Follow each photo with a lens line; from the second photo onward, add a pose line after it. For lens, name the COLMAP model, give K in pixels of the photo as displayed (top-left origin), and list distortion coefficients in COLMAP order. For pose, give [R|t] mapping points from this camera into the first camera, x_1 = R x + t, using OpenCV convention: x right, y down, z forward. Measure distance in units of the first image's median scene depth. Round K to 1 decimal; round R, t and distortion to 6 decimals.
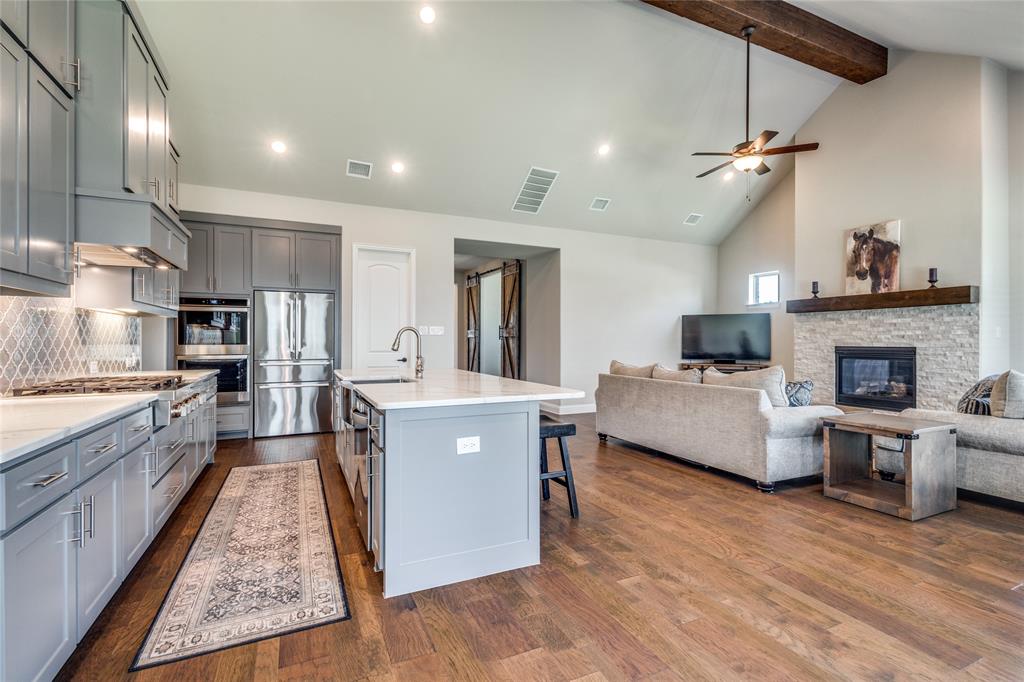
lens RADIAL K [[473.4, 0, 512.0], [0, 473.4, 341.7], [0, 0, 1]] dist [0.024481, -0.000862]
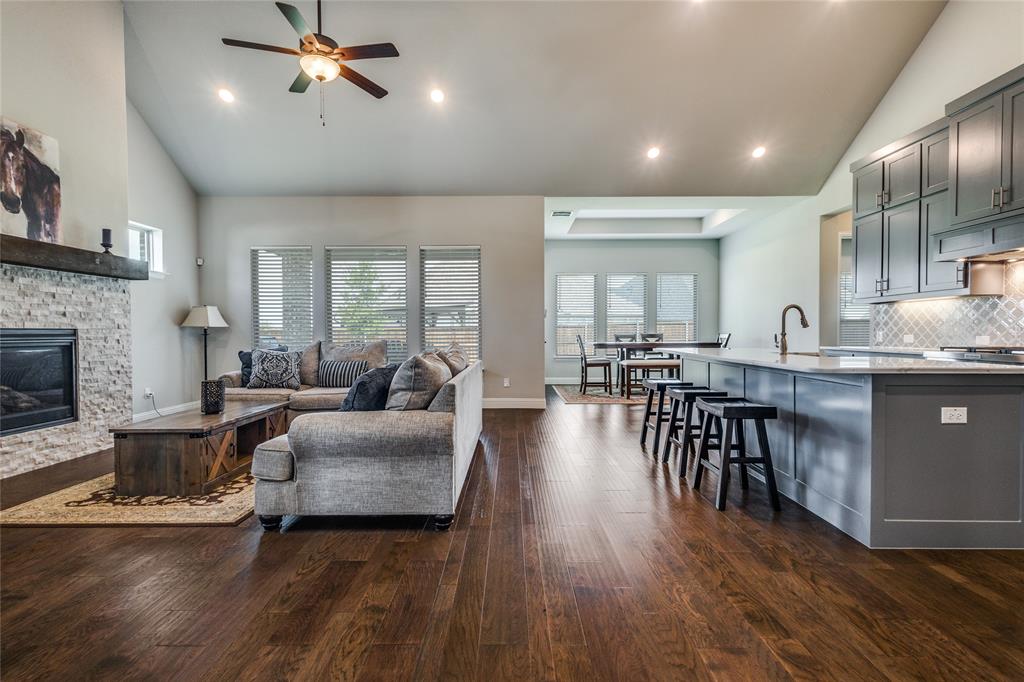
lens RADIAL K [[473.4, 0, 511.5], [0, 473.4, 338.3], [0, 0, 1]] dist [0.024481, -0.000862]
pose [[-0.903985, -0.001329, 0.427563, -0.063692], [0.006096, 0.999853, 0.015997, 0.017580], [-0.427521, 0.017068, -0.903844, 1.374576]]
